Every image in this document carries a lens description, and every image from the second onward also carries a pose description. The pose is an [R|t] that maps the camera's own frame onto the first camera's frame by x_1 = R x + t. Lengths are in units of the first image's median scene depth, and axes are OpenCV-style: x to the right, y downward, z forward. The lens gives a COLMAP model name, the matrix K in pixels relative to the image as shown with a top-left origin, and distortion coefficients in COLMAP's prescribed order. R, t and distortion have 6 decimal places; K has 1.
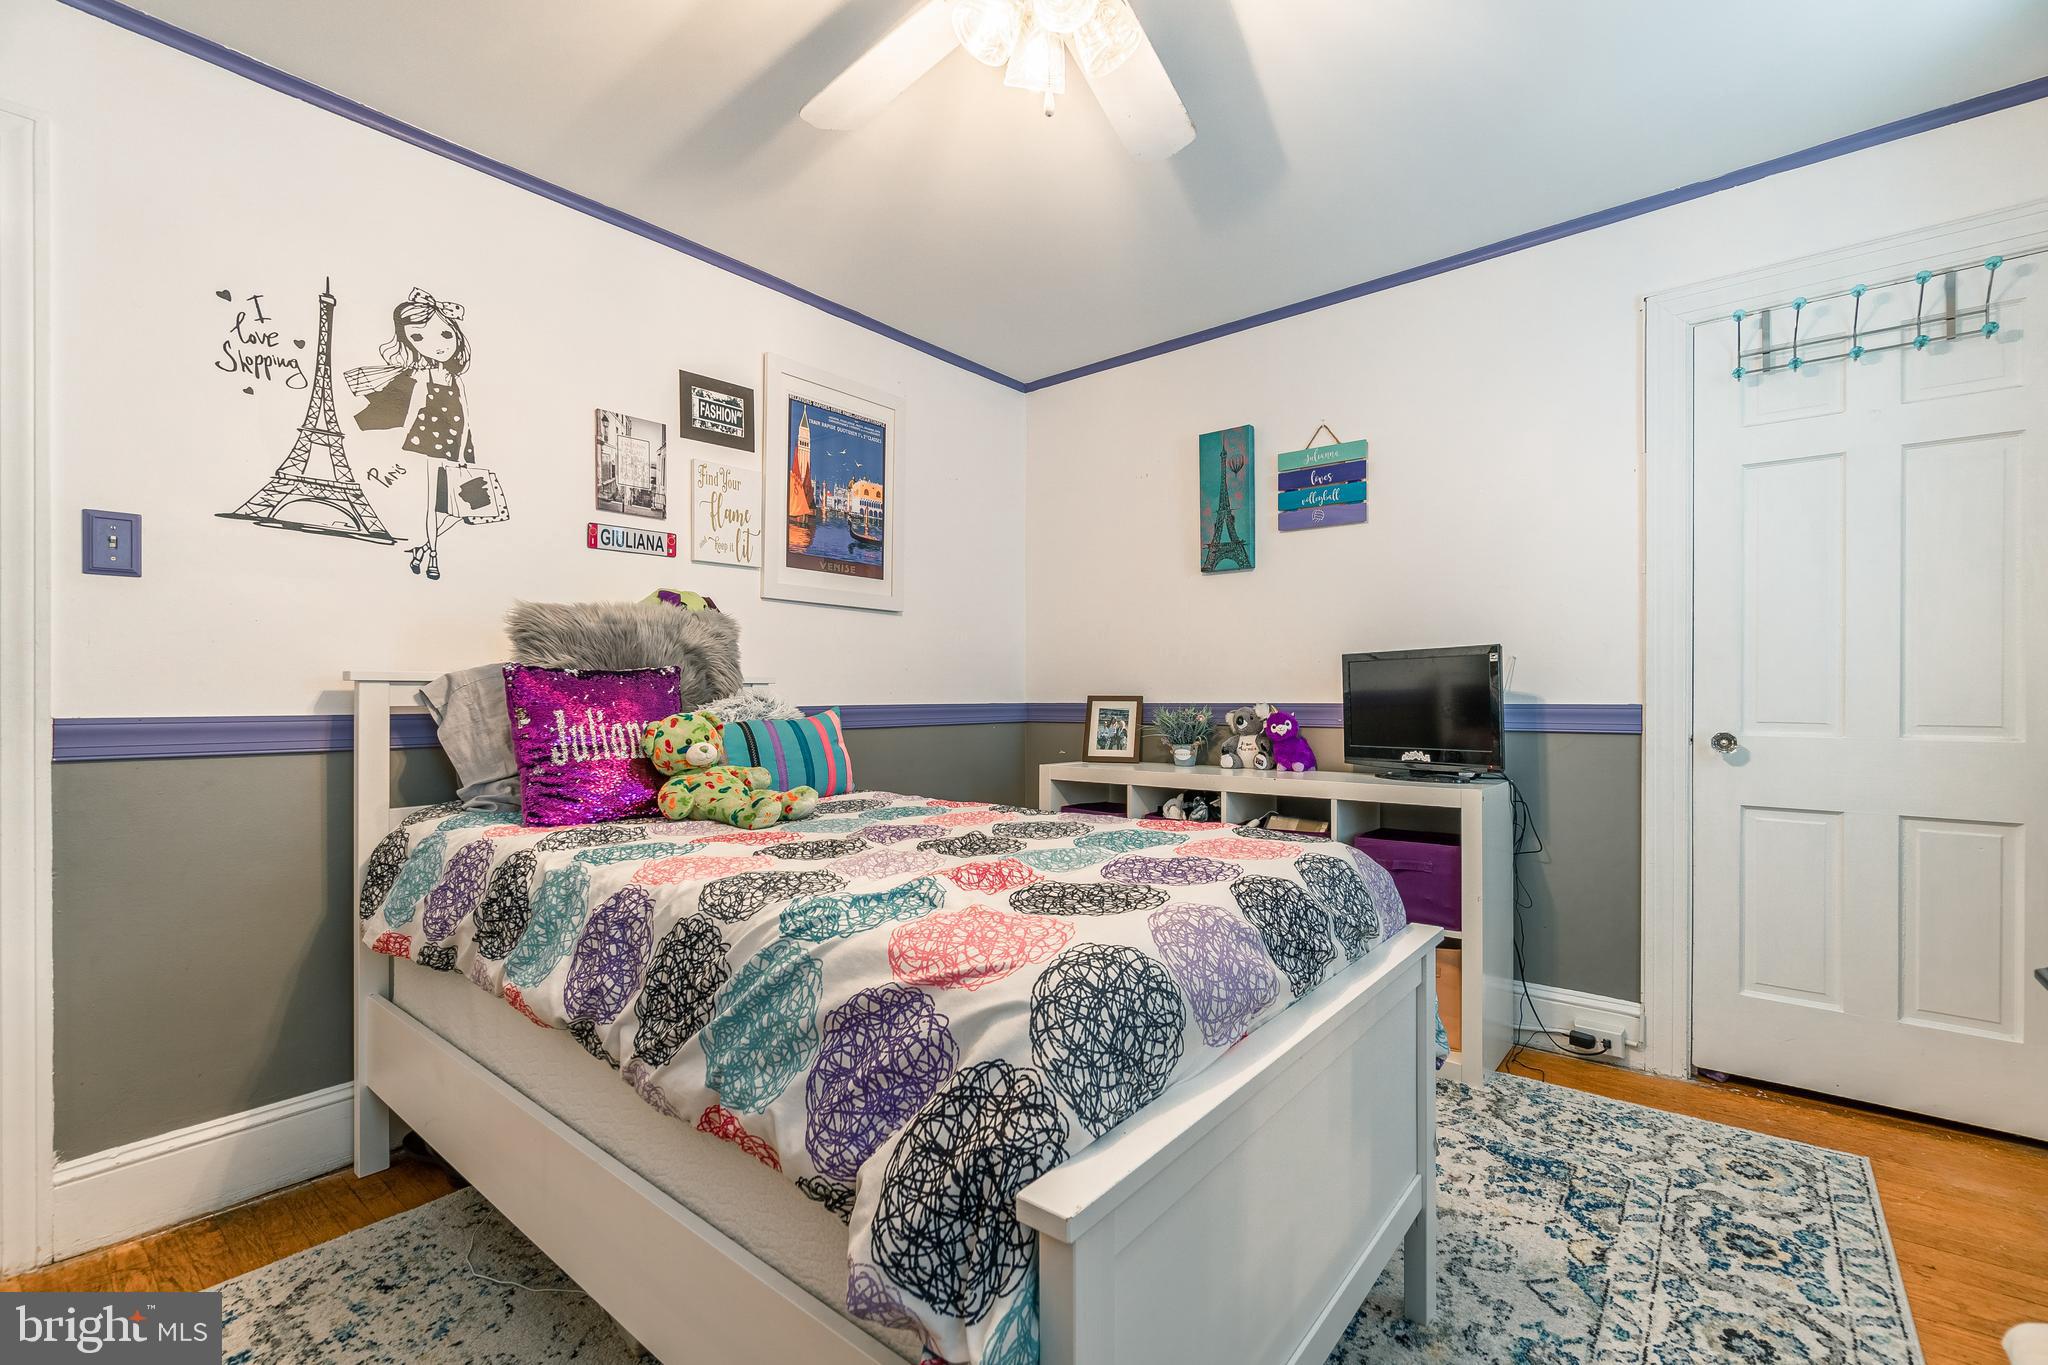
lens RADIAL K [[892.4, 0, 1027.1], [0, 892.4, 692.4], [0, 0, 1]] dist [0.000405, 0.000390]
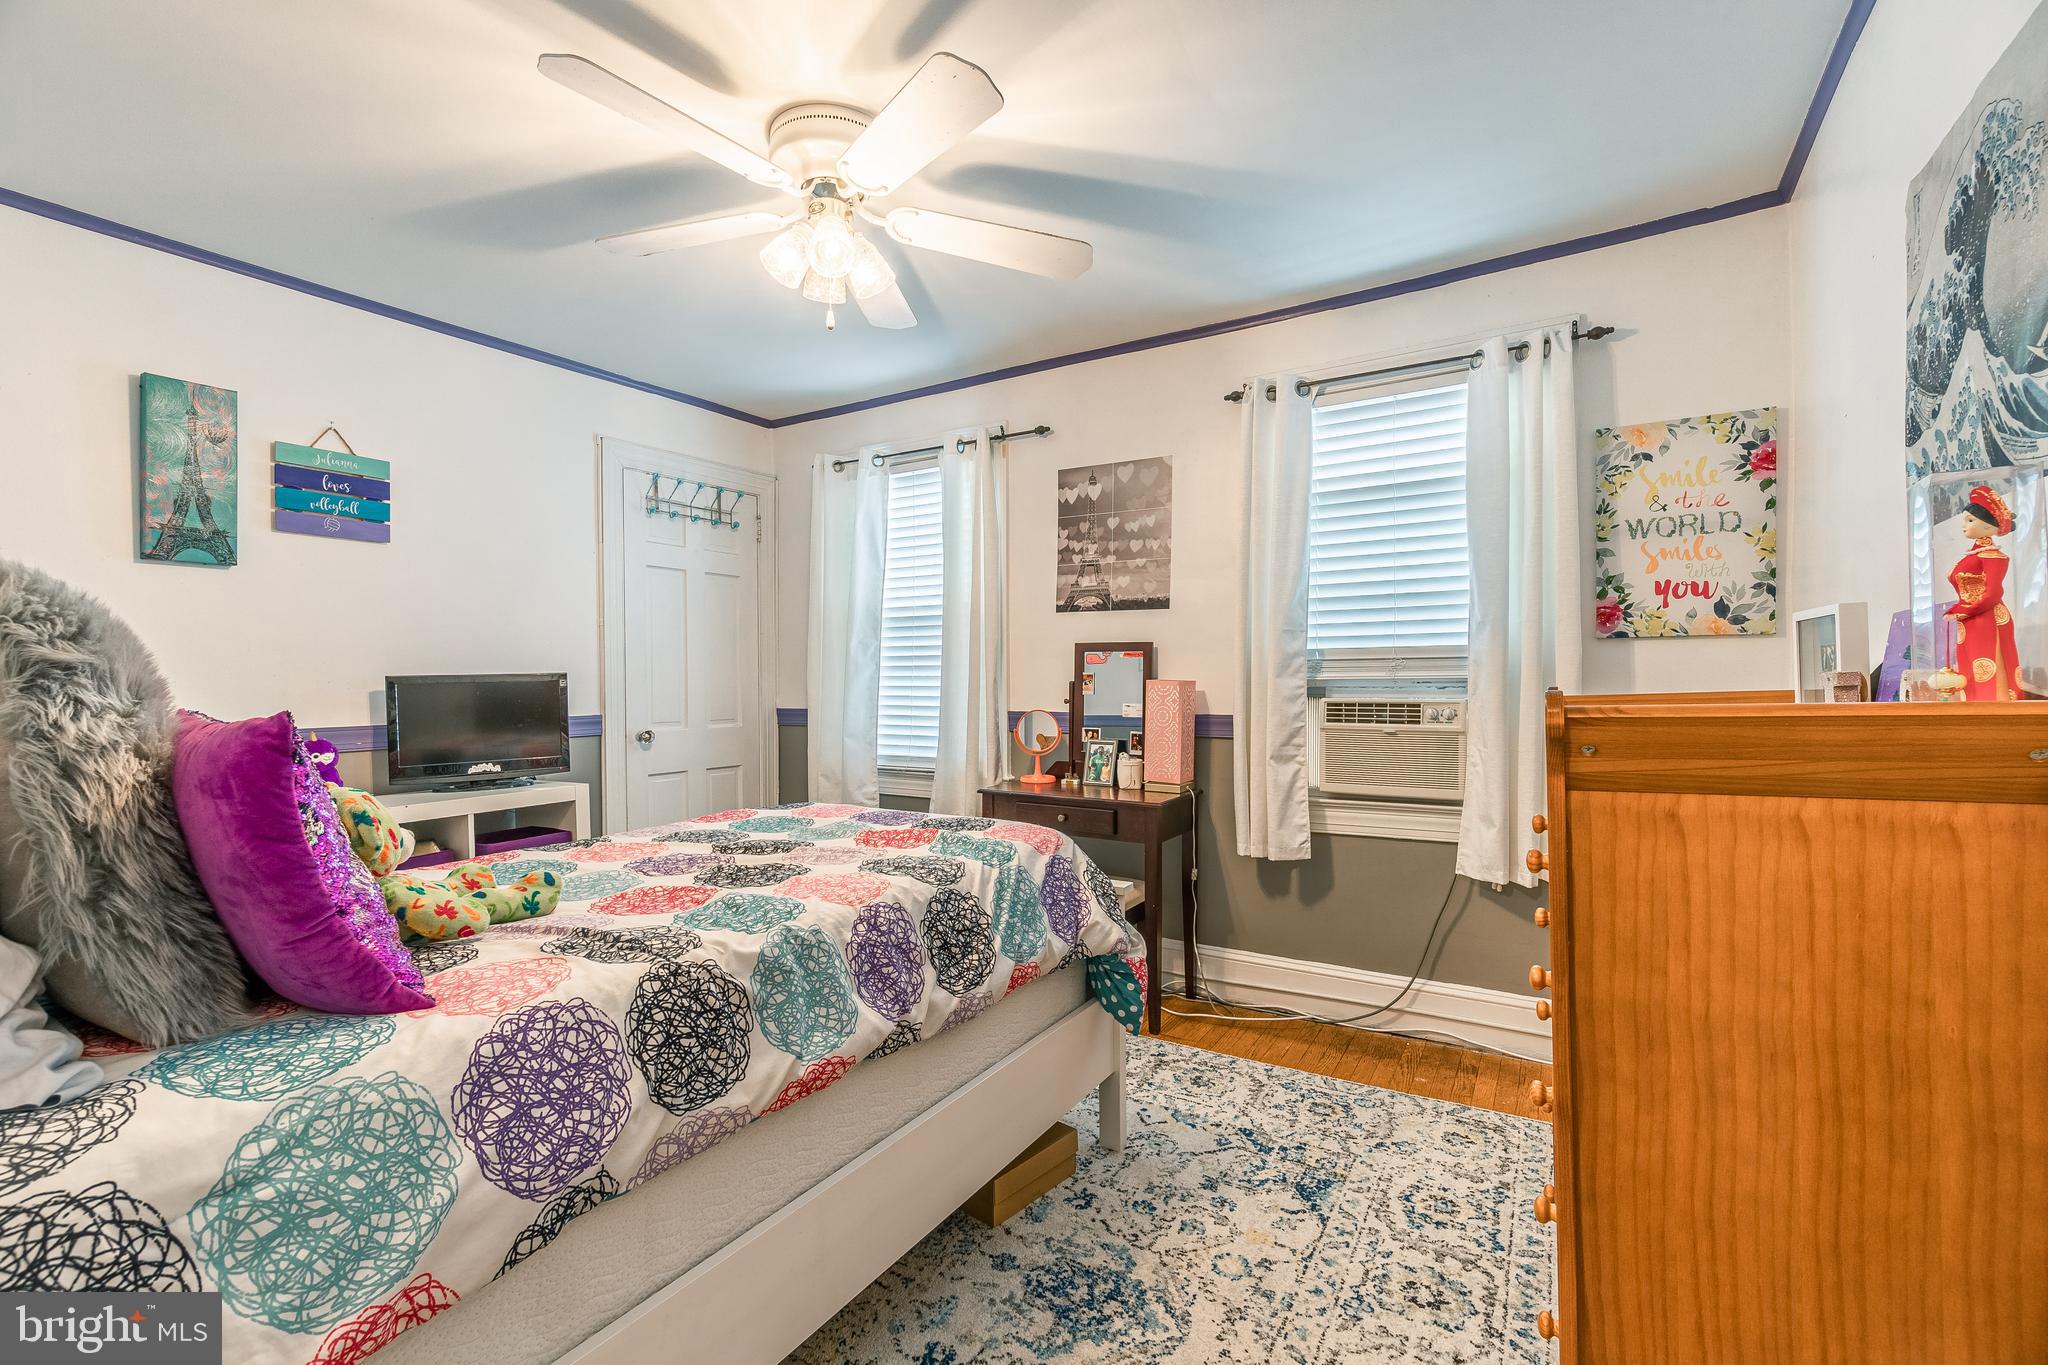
lens RADIAL K [[892.4, 0, 1027.1], [0, 892.4, 692.4], [0, 0, 1]] dist [0.000405, 0.000390]
pose [[-0.138550, -0.011938, 0.990284, -0.884619], [0.009982, 0.999860, 0.013450, -0.037495], [-0.990305, 0.011749, -0.138411, 0.530201]]
